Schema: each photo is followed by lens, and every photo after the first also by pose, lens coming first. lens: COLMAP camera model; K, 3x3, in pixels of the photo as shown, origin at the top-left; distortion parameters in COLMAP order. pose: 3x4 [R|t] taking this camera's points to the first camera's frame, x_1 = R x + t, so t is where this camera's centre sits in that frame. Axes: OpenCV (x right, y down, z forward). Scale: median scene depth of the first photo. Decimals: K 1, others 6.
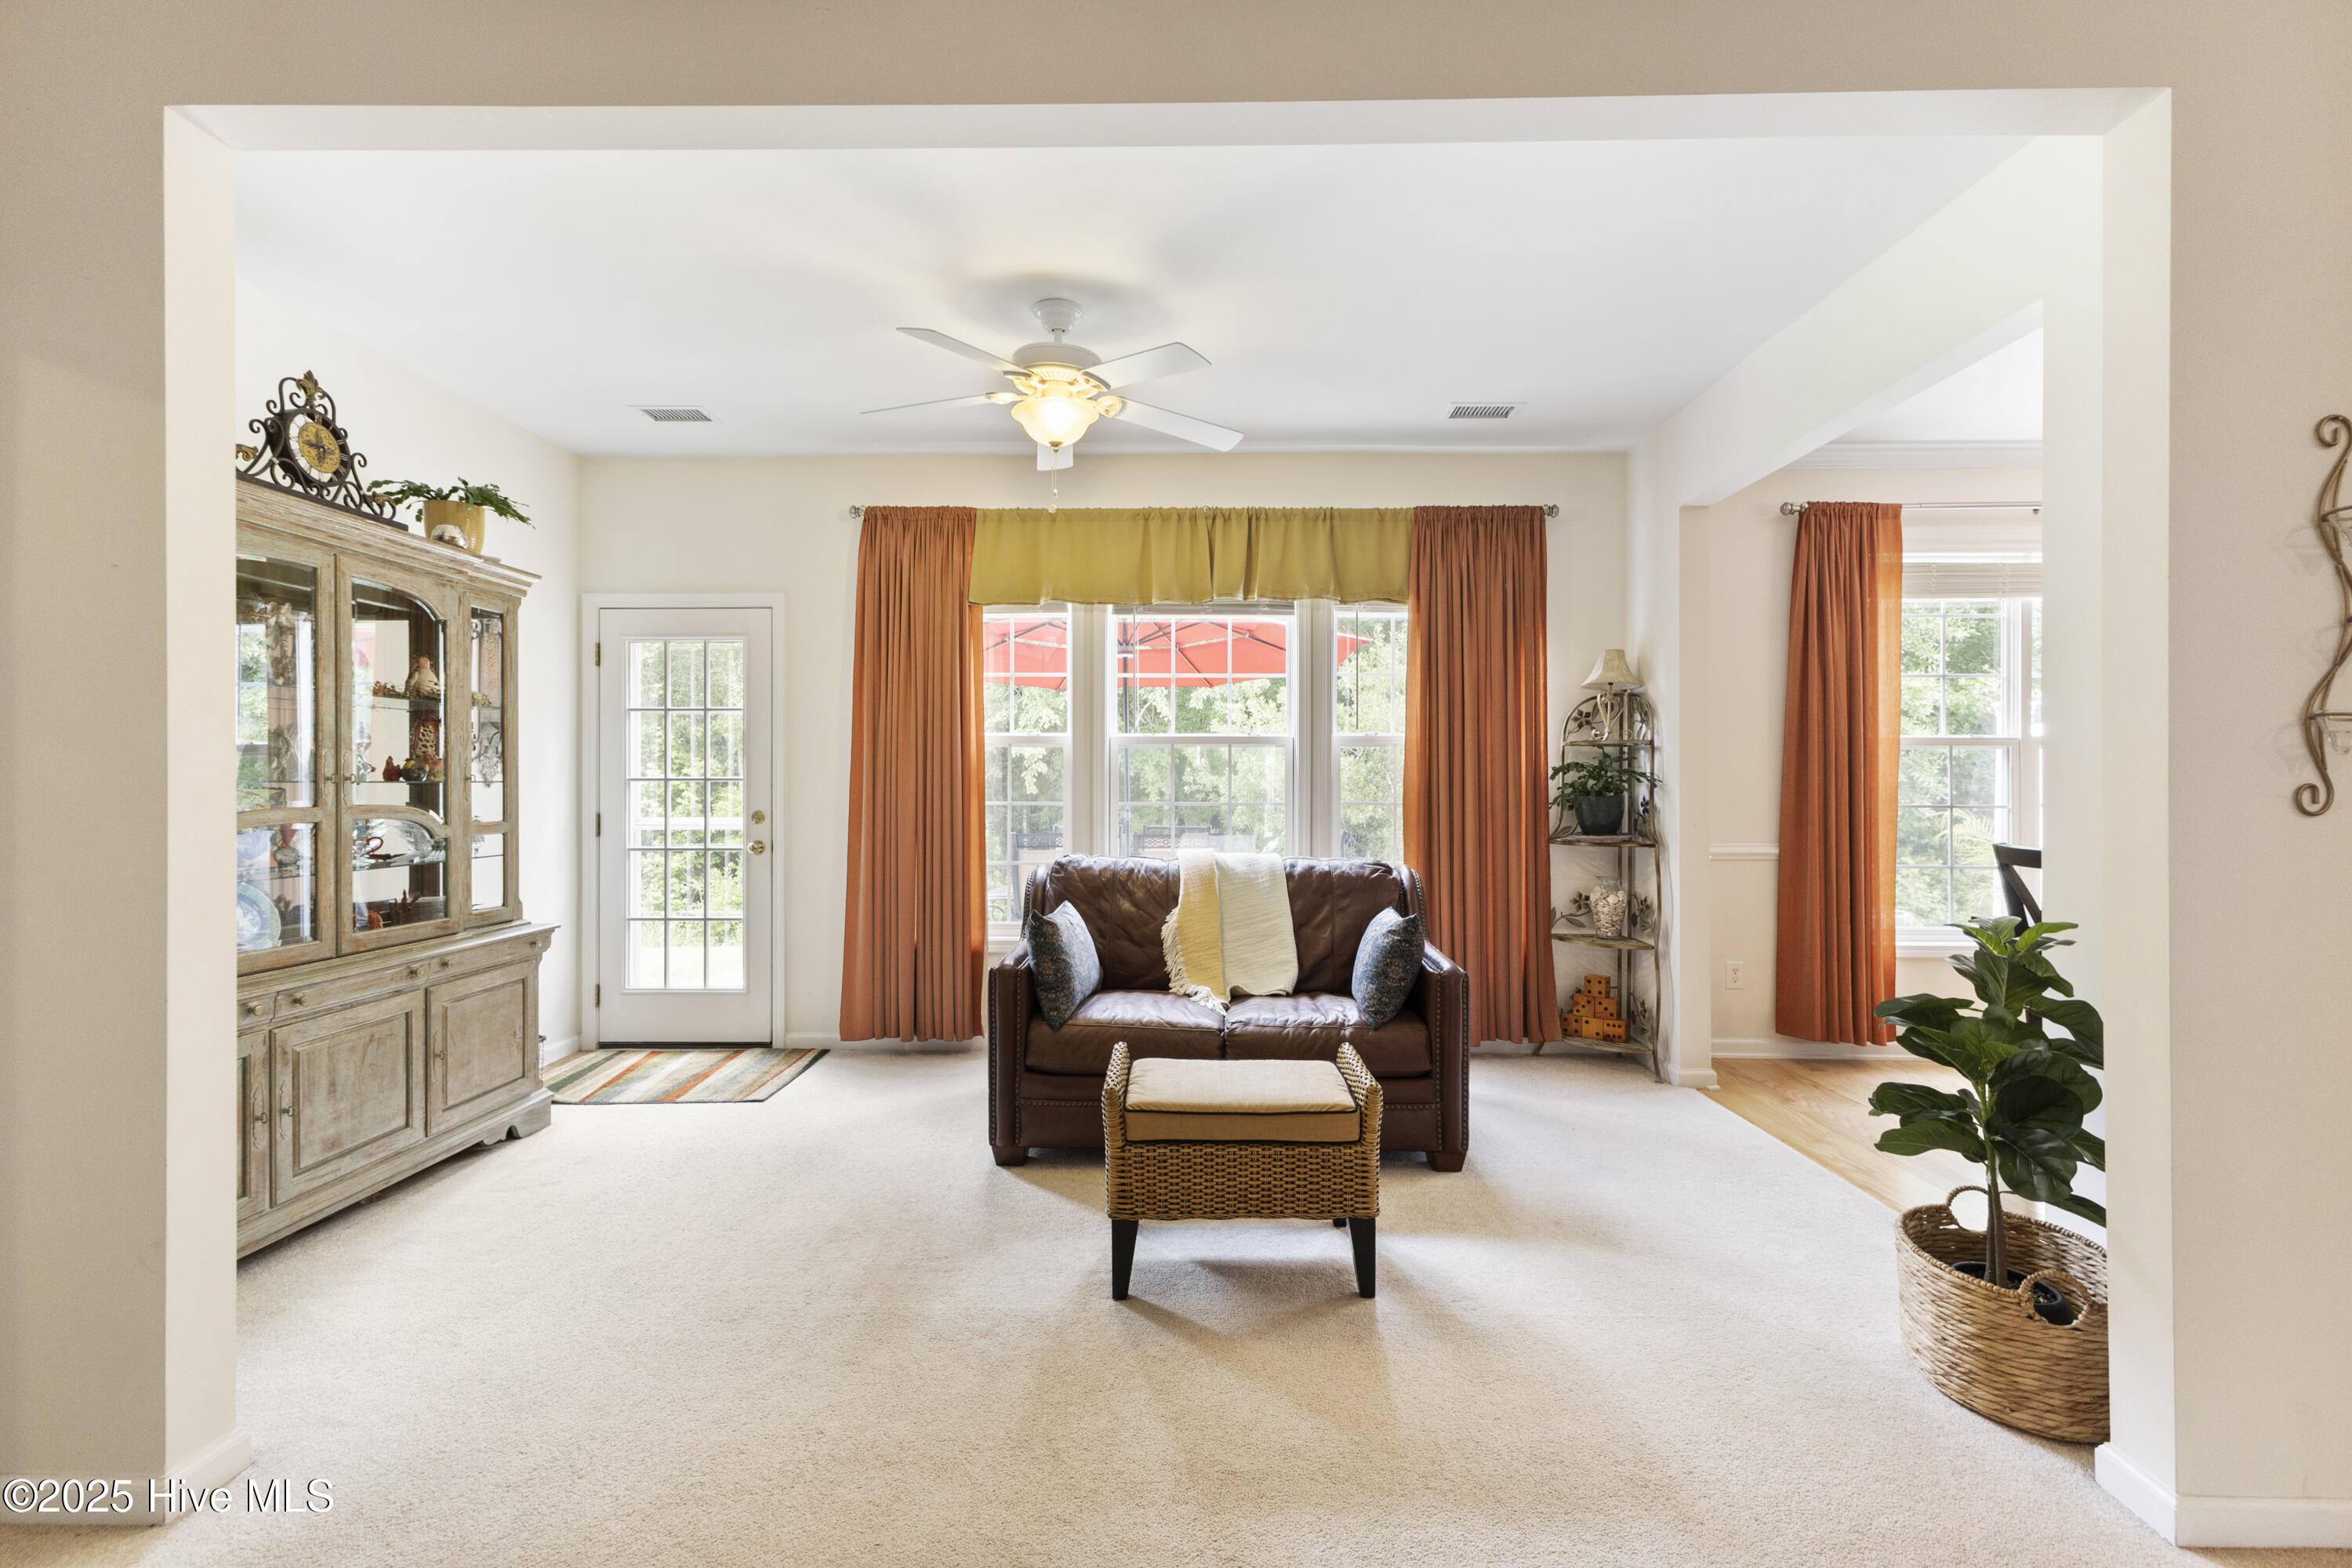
lens RADIAL K [[1017.3, 0, 1167.0], [0, 1017.3, 778.4], [0, 0, 1]] dist [0.010971, -0.001205]
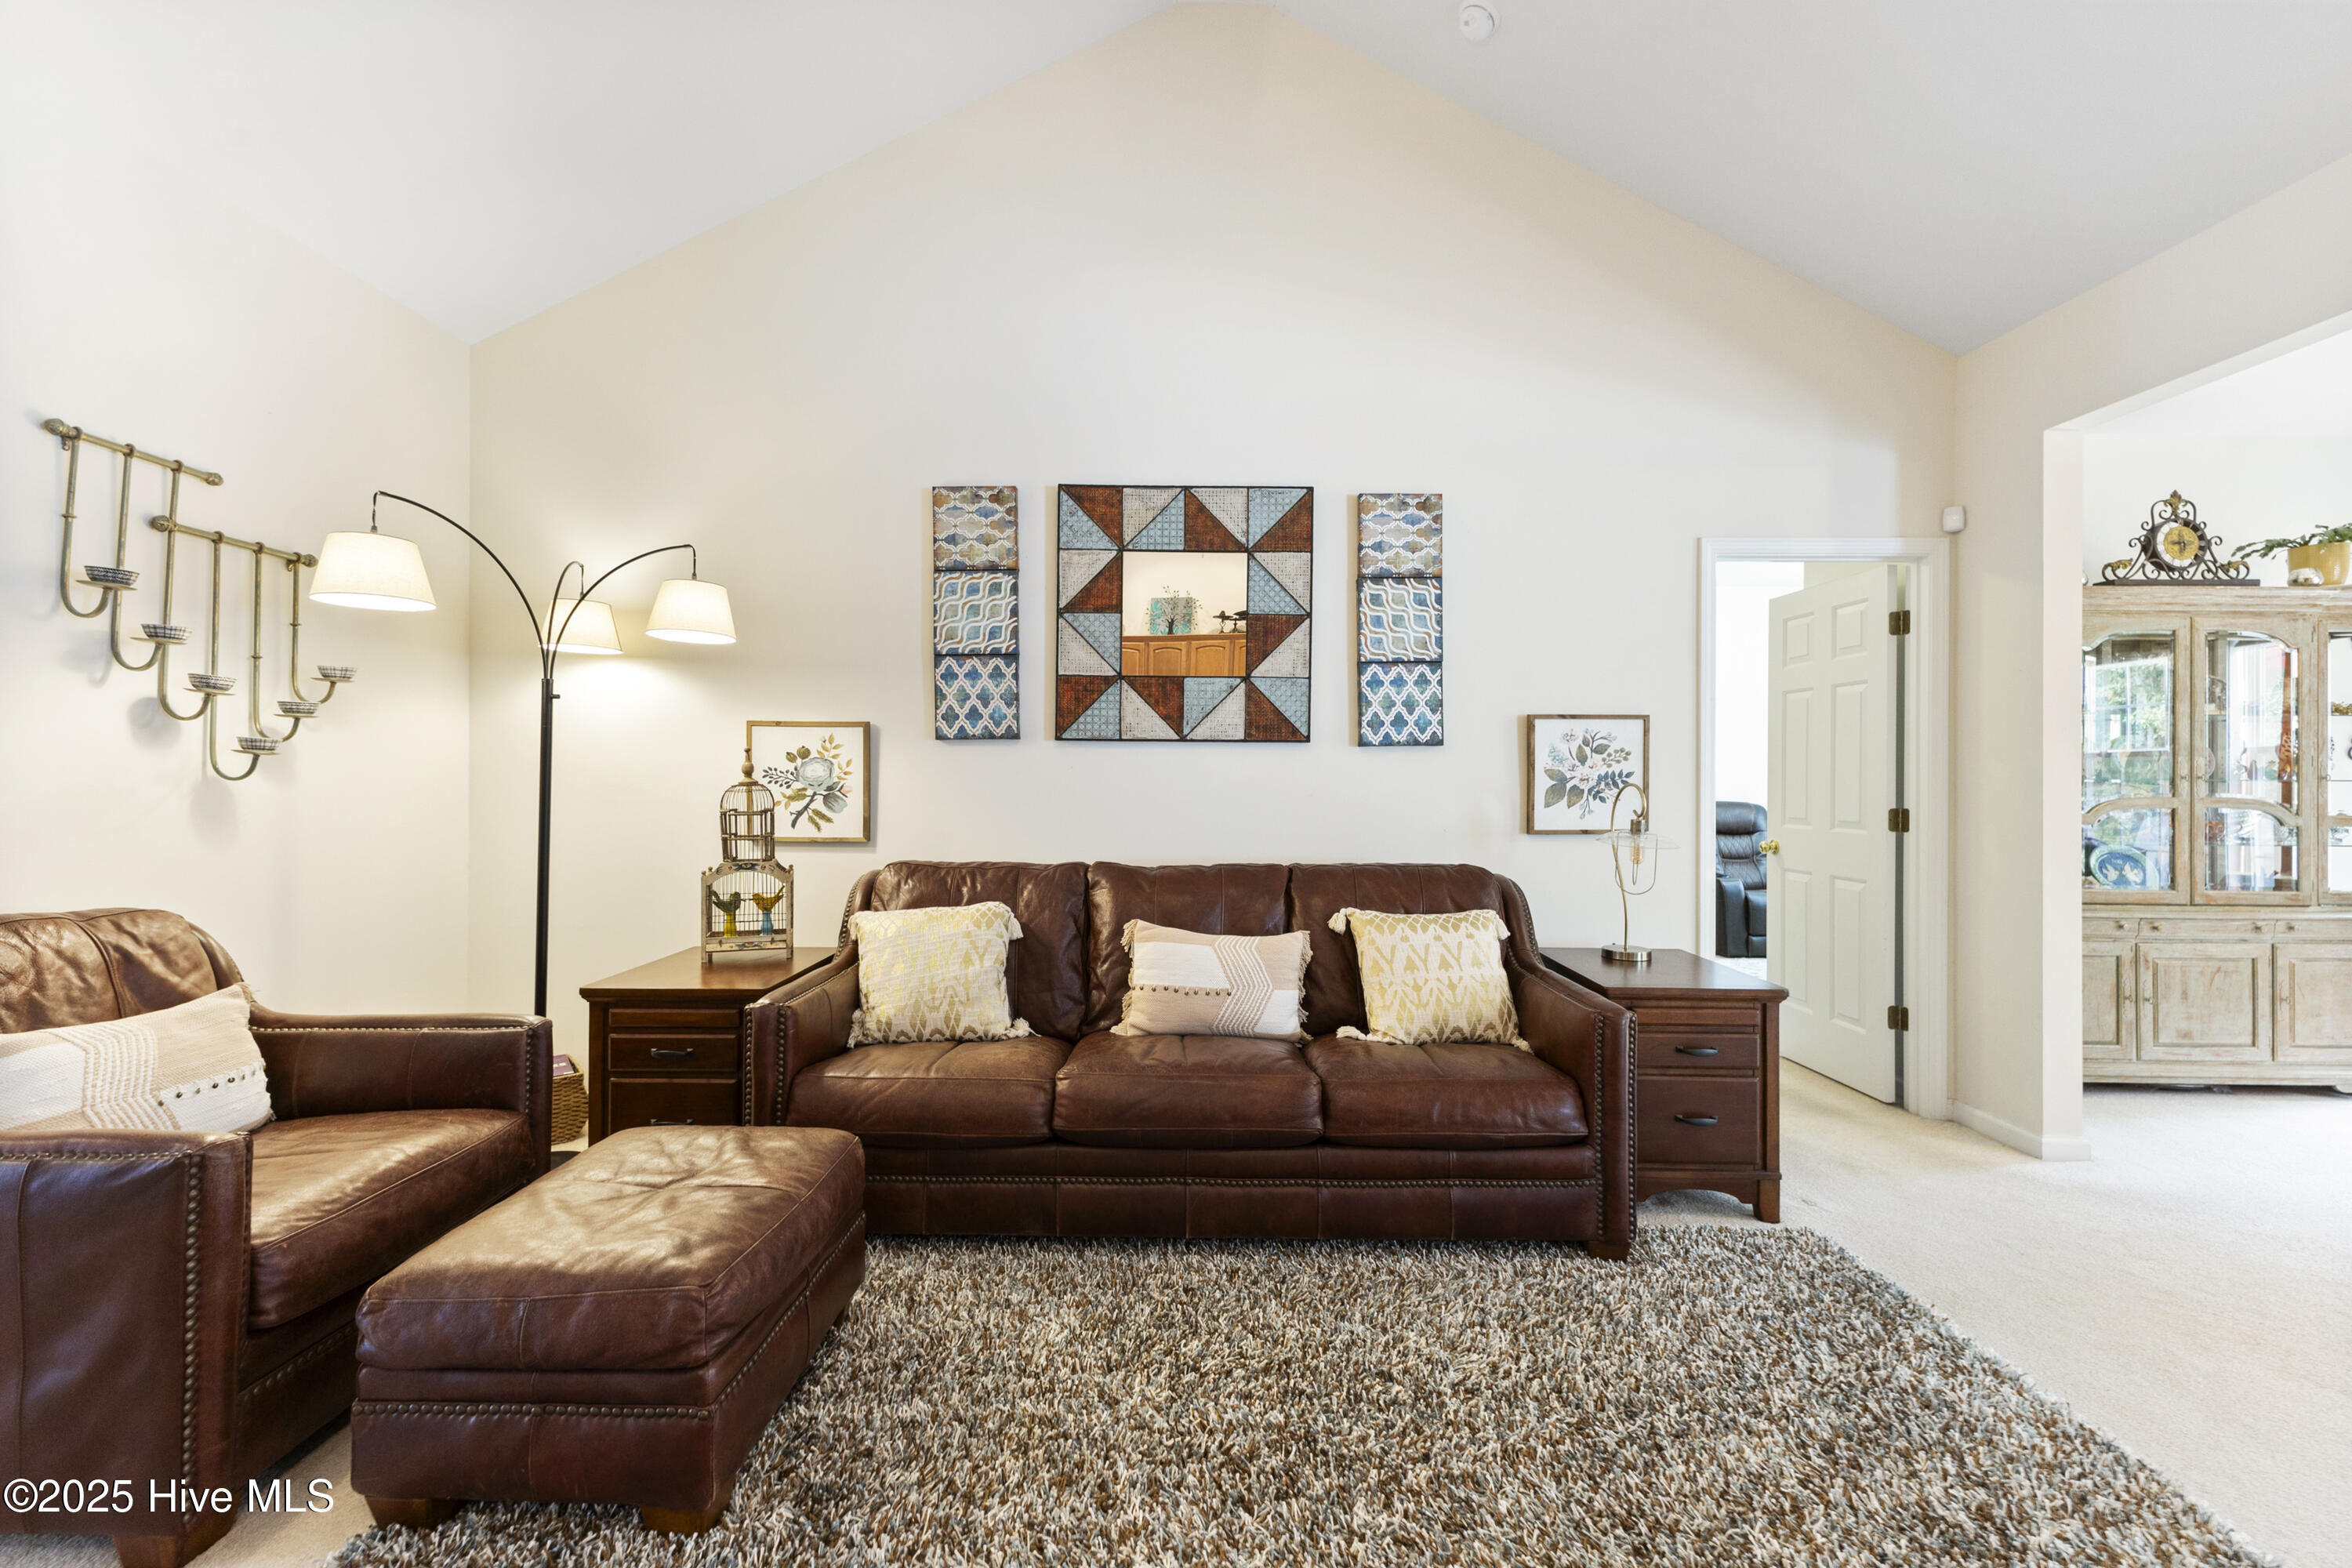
lens RADIAL K [[1017.3, 0, 1185.7], [0, 1017.3, 773.6], [0, 0, 1]] dist [0.010971, -0.001205]
pose [[0.023341, -0.002210, -0.999725, 0.355230], [-0.002953, 0.999993, -0.002279, 0.001029], [0.999723, 0.003005, 0.023335, -0.257220]]
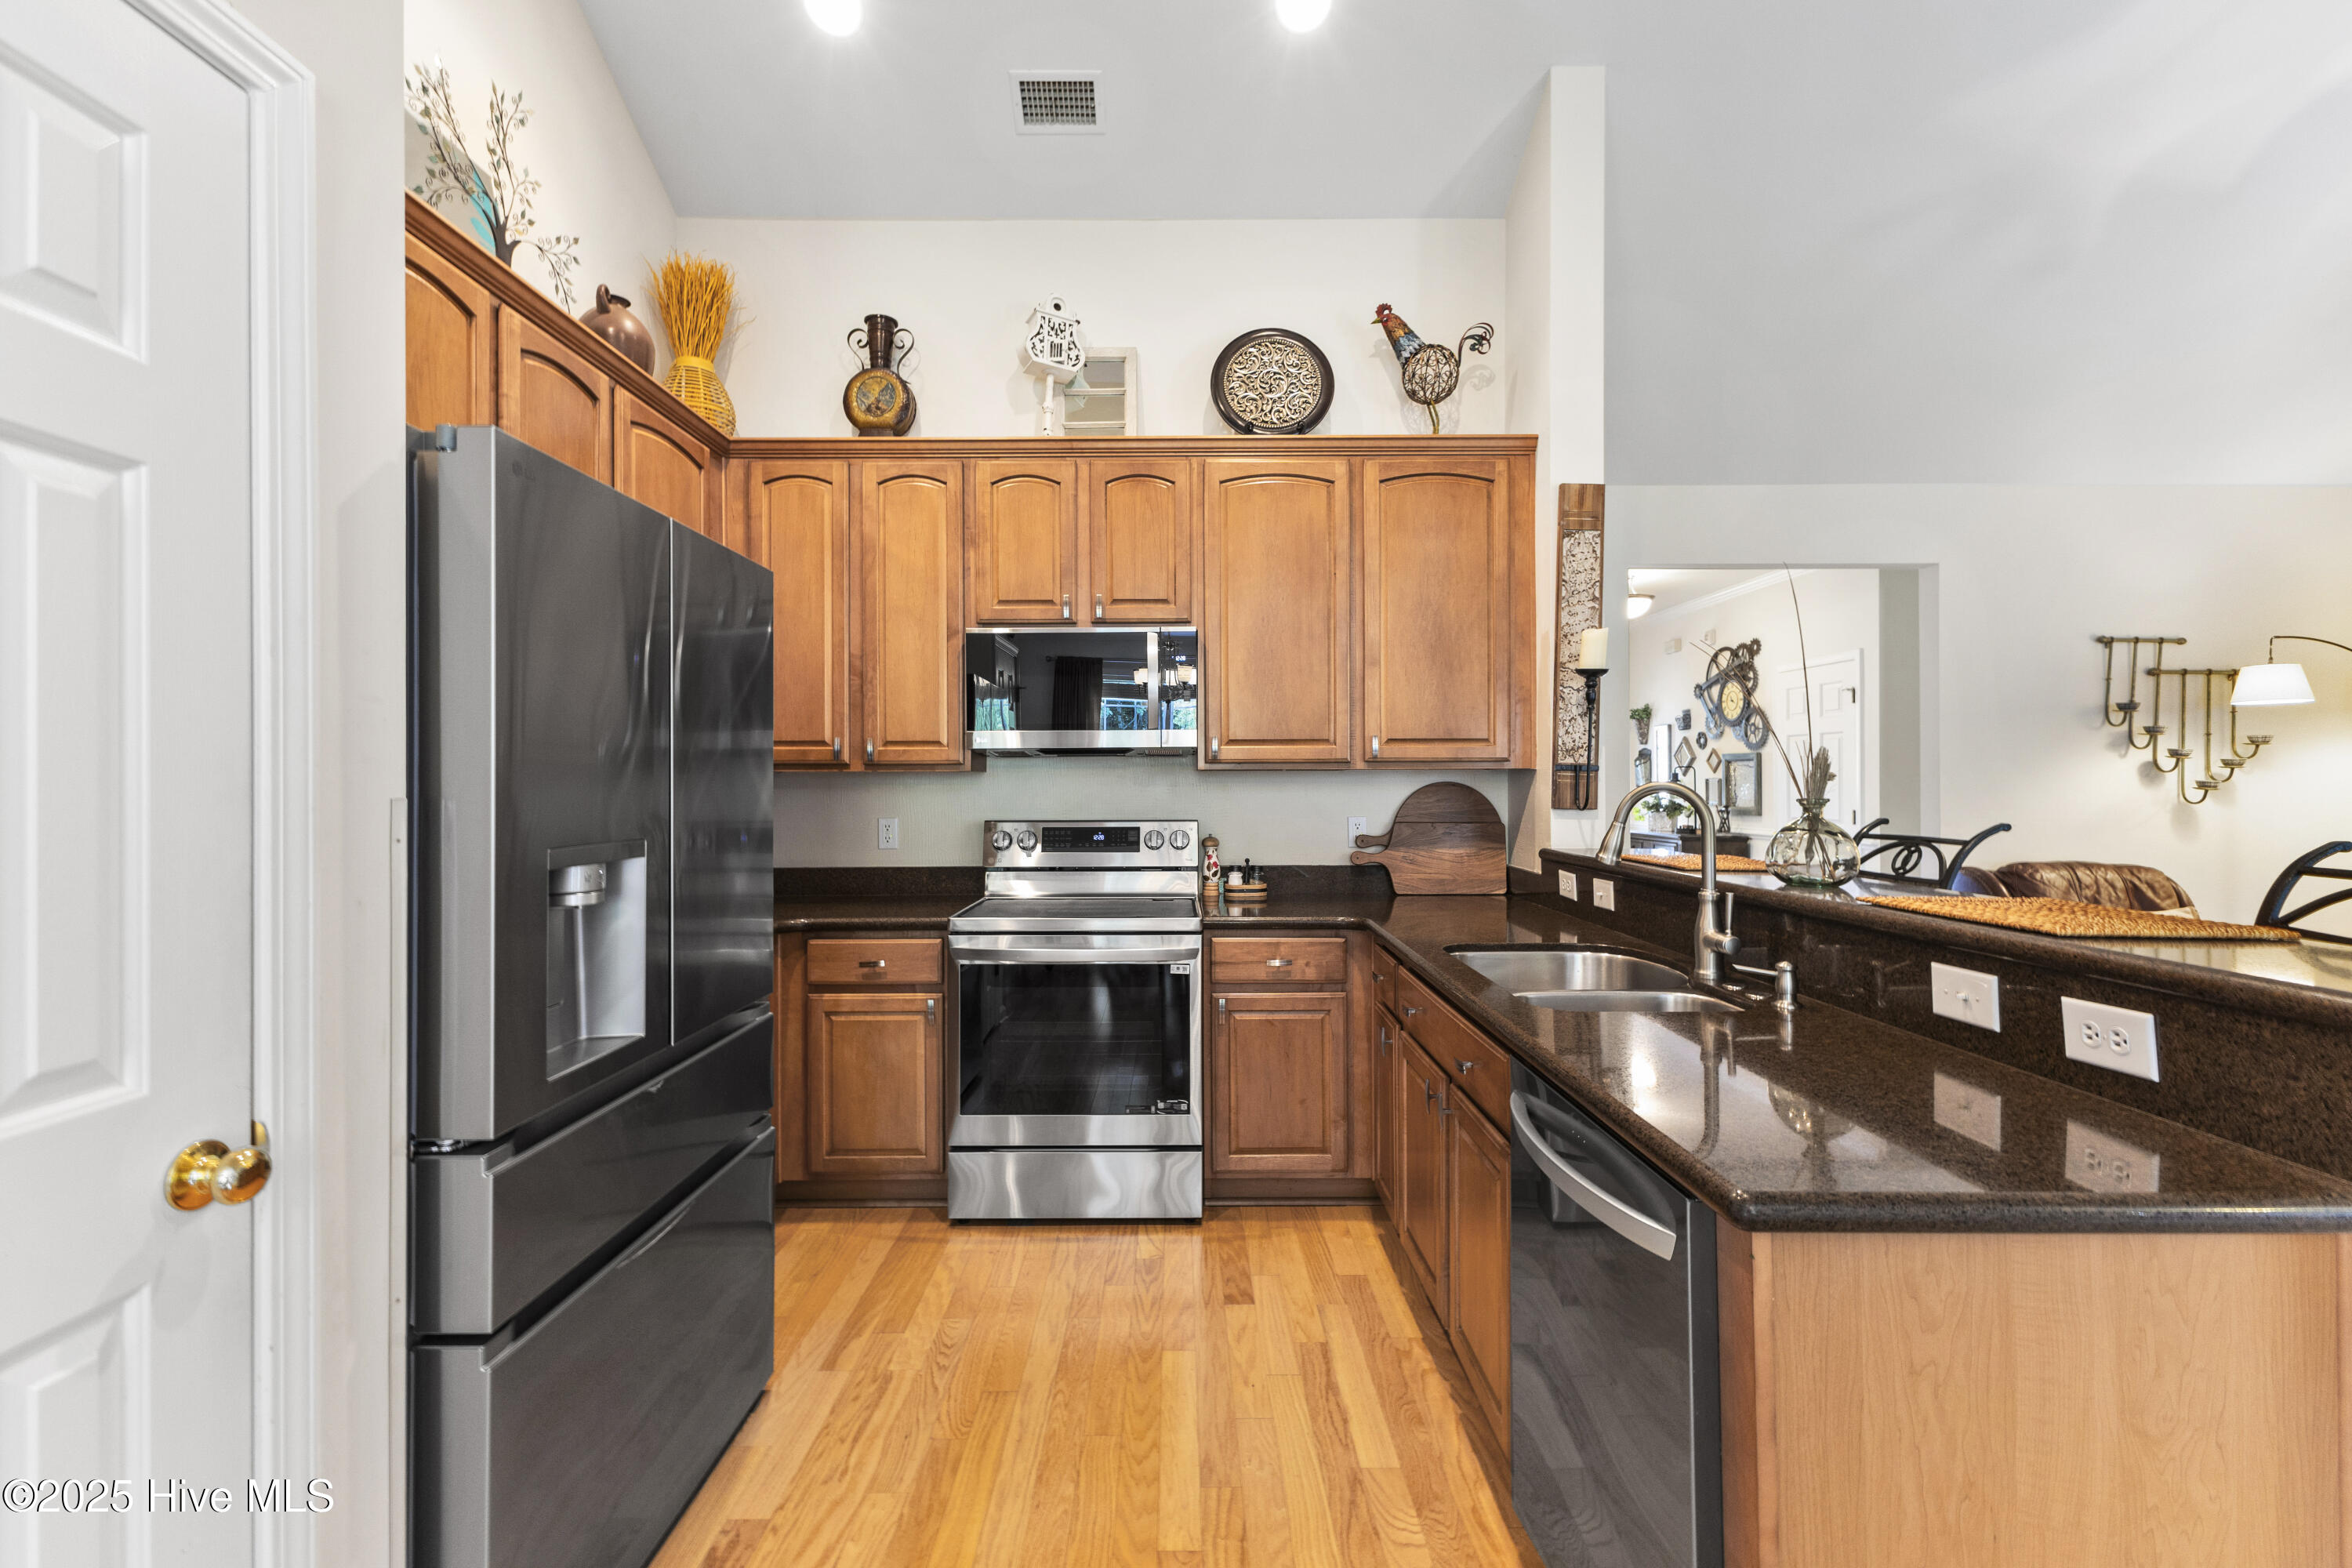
lens RADIAL K [[1017.3, 0, 1171.8], [0, 1017.3, 778.4], [0, 0, 1]] dist [0.010971, -0.001205]
pose [[-0.999935, -0.000916, -0.011339, 0.841266], [-0.000791, 0.999939, -0.011061, -0.009089], [0.011349, -0.011051, -0.999875, 0.279187]]
